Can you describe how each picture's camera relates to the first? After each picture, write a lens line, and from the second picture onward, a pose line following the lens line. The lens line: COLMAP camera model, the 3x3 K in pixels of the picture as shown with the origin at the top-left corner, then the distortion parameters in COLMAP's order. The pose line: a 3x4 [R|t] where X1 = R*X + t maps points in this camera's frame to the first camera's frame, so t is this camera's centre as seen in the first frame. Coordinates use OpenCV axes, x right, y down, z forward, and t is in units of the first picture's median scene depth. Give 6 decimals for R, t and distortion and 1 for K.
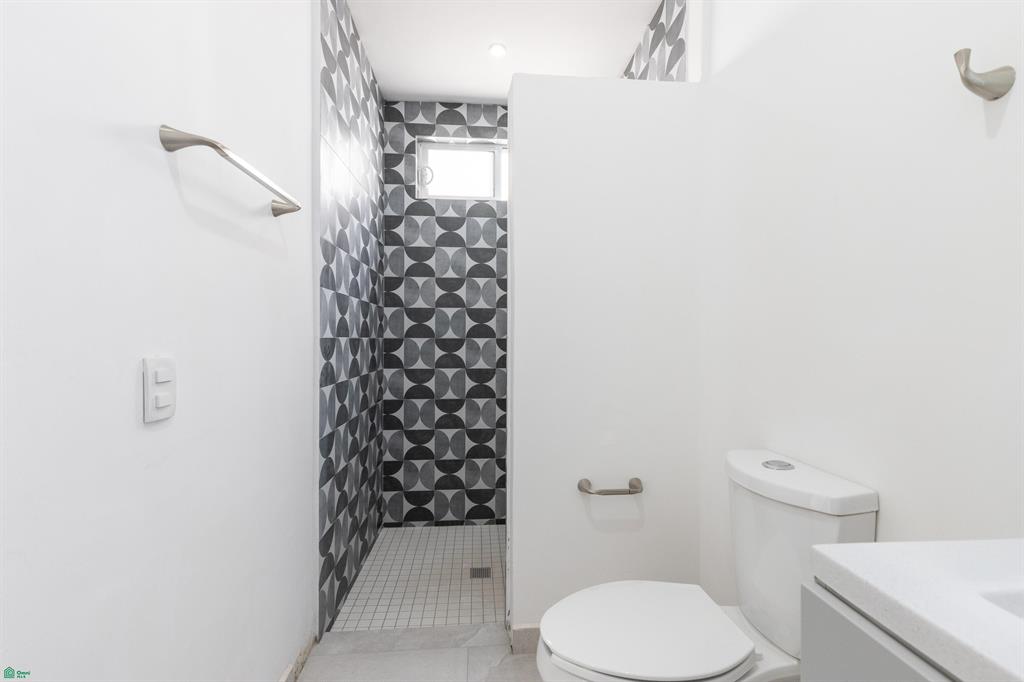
lens RADIAL K [[461.3, 0, 504.1], [0, 461.3, 344.1], [0, 0, 1]] dist [0.004632, -0.000147]
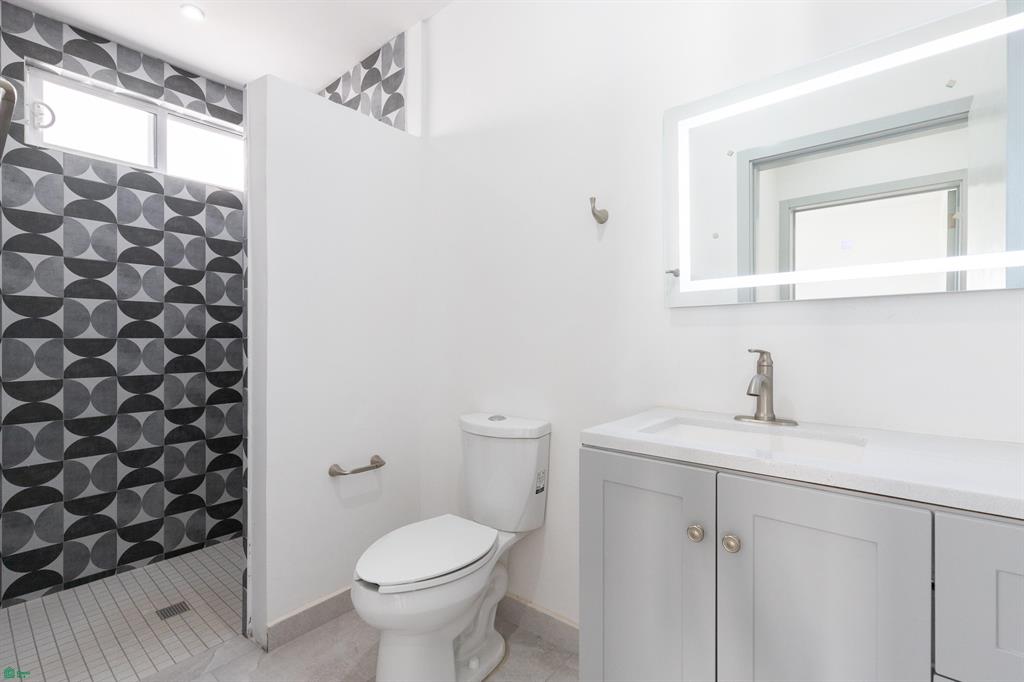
lens RADIAL K [[461.3, 0, 513.8], [0, 461.3, 348.3], [0, 0, 1]] dist [0.004632, -0.000147]
pose [[0.700942, -0.016949, 0.713017, -0.178967], [0.012192, 0.999856, 0.011782, 0.003712], [-0.713114, 0.000435, 0.701048, -0.047662]]
